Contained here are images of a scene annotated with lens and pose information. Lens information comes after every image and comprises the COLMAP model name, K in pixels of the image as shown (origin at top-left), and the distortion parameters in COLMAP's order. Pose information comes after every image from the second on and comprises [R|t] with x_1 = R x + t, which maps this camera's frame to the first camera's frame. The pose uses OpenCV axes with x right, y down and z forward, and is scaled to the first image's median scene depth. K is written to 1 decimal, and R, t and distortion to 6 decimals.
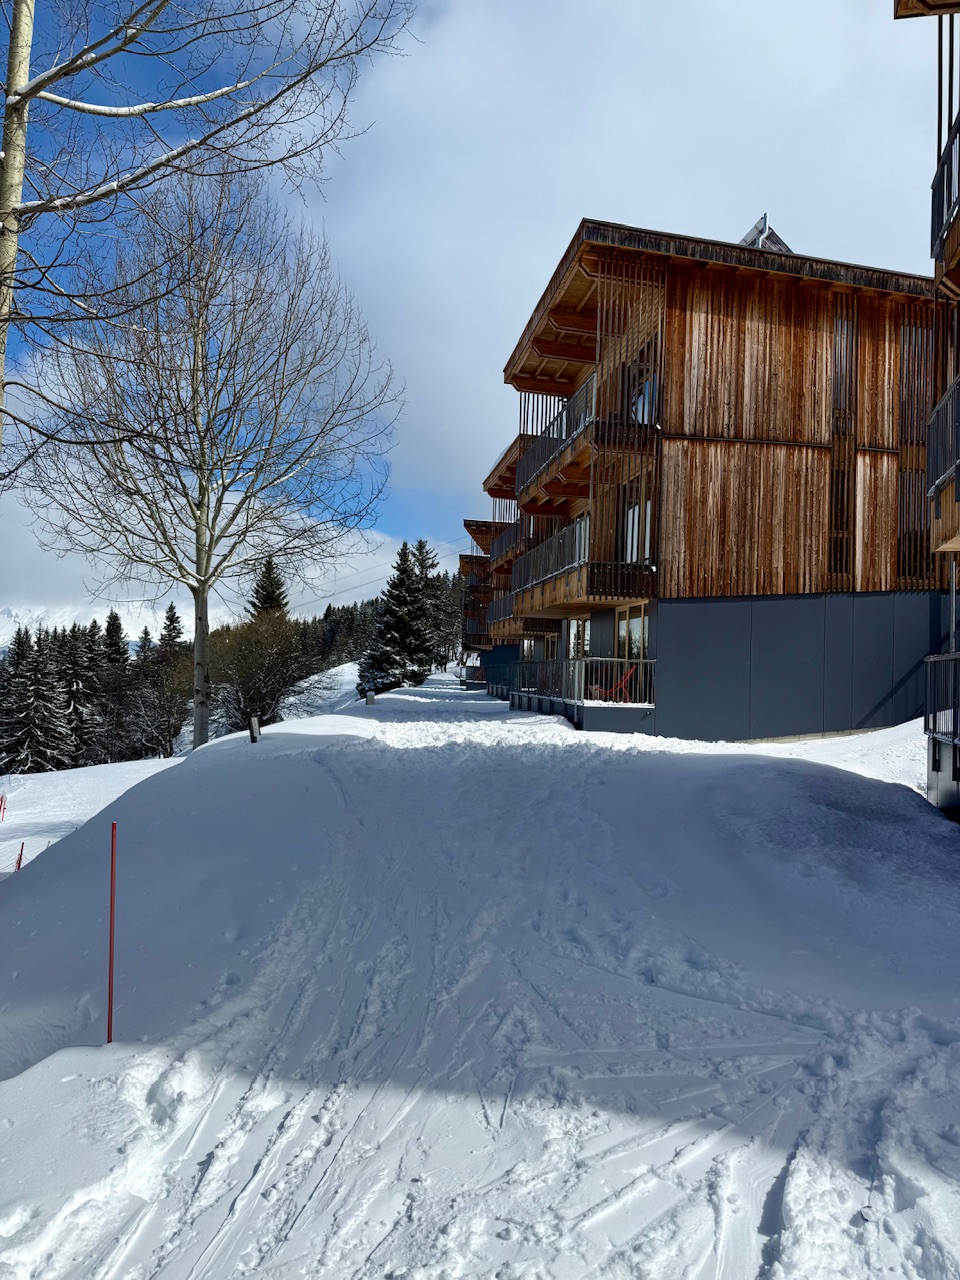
lens RADIAL K [[889.2, 0, 476.7], [0, 889.2, 660.9], [0, 0, 1]] dist [-0.000258, -0.004907]
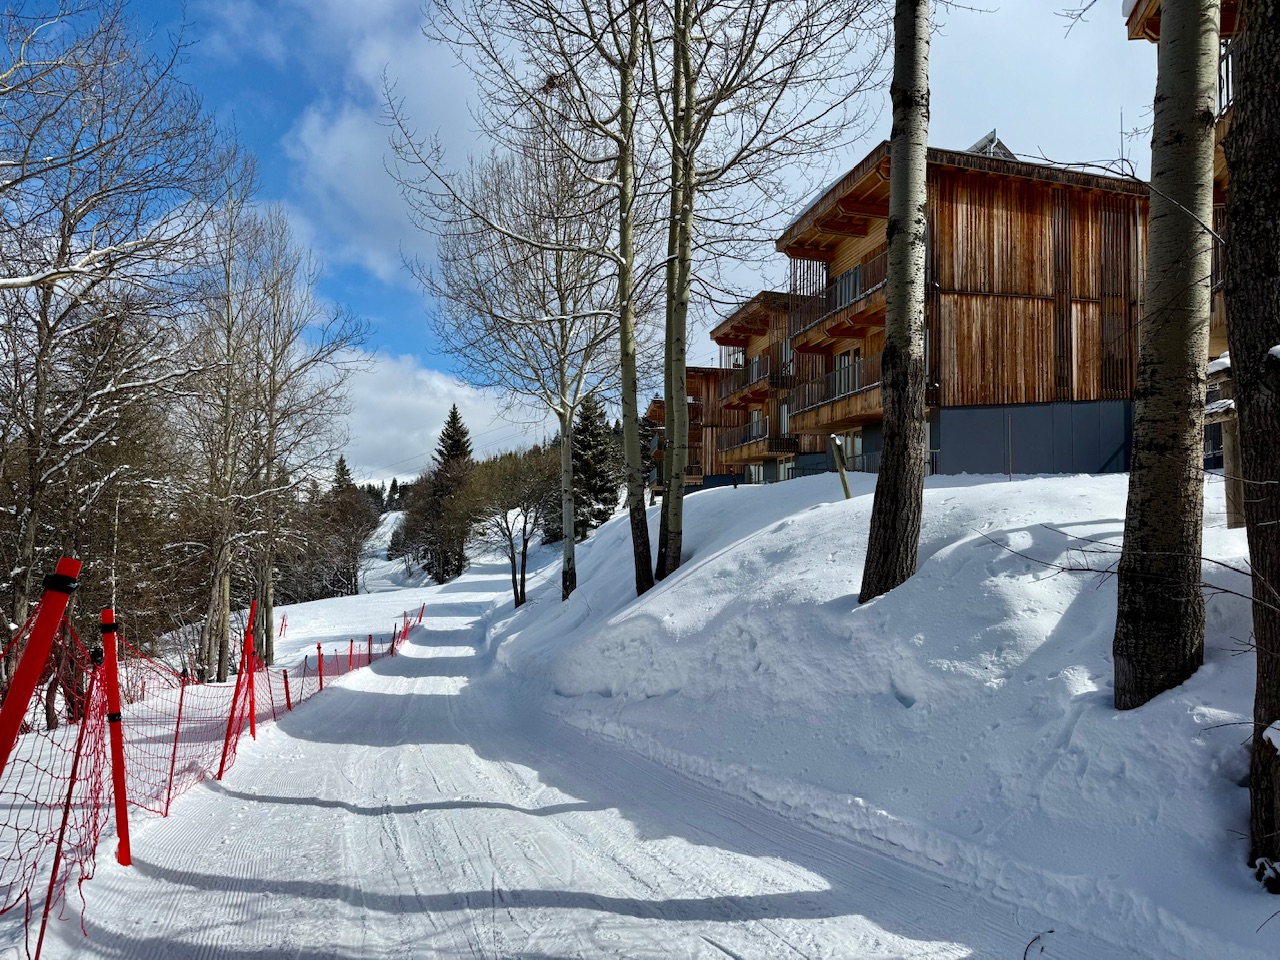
lens RADIAL K [[889.2, 0, 638.3], [0, 889.2, 506.2], [0, 0, 1]] dist [-0.000258, -0.004907]
pose [[0.998465, -0.022482, 0.050614, -0.340678], [0.023095, 0.999667, -0.011554, 0.091005], [-0.050338, 0.012706, 0.998651, -0.372564]]
